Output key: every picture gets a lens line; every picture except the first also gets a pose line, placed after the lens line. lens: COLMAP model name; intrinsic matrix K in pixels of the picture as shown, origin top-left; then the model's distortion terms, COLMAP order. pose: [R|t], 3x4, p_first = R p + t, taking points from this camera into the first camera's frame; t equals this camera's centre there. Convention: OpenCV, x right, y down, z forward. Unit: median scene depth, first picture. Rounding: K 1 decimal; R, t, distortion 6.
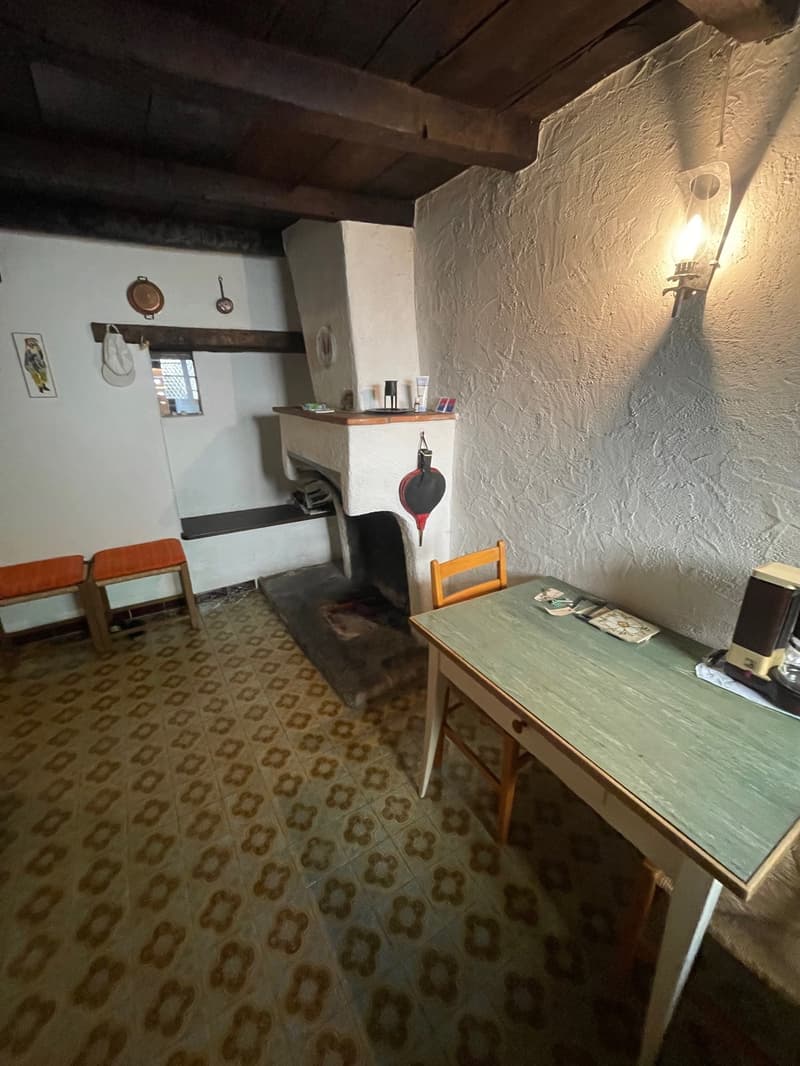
lens RADIAL K [[433.2, 0, 398.6], [0, 433.2, 533.2], [0, 0, 1]] dist [-0.002147, -0.000442]
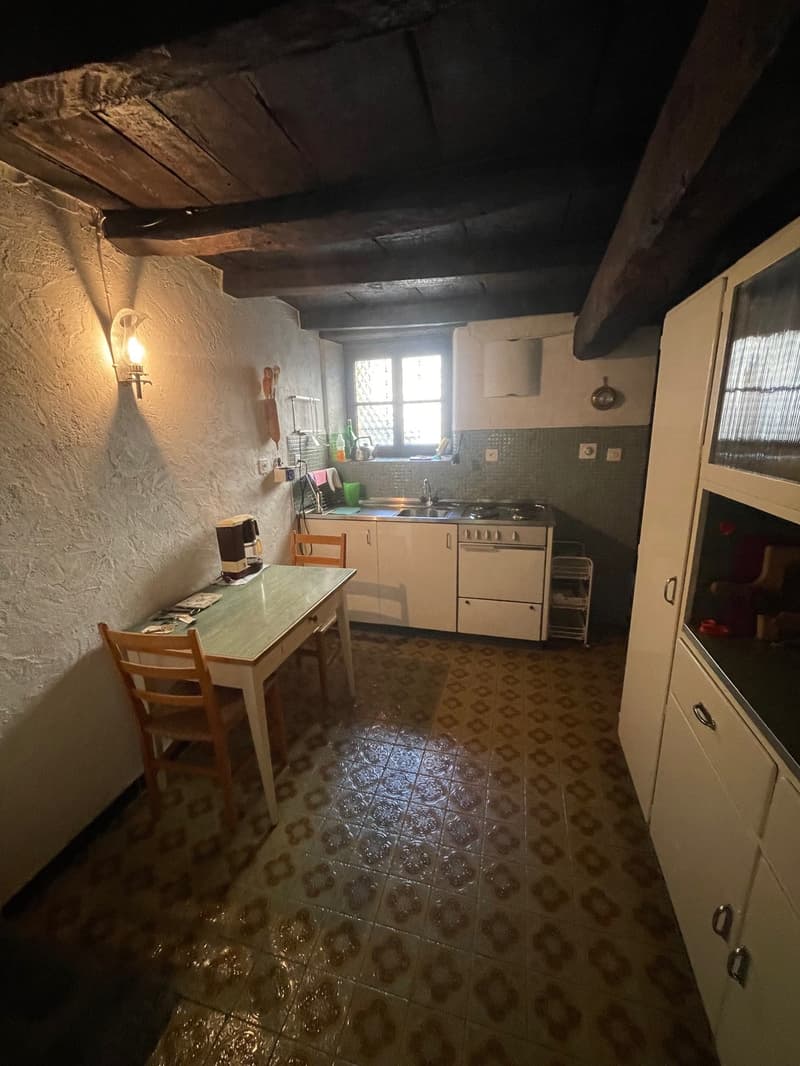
lens RADIAL K [[433.2, 0, 402.8], [0, 433.2, 537.0], [0, 0, 1]] dist [-0.002147, -0.000442]
pose [[-0.681401, -0.163609, 0.713389, -0.987685], [0.269966, 0.849785, 0.452751, -0.463112], [-0.680302, 0.501096, -0.534876, 1.254696]]
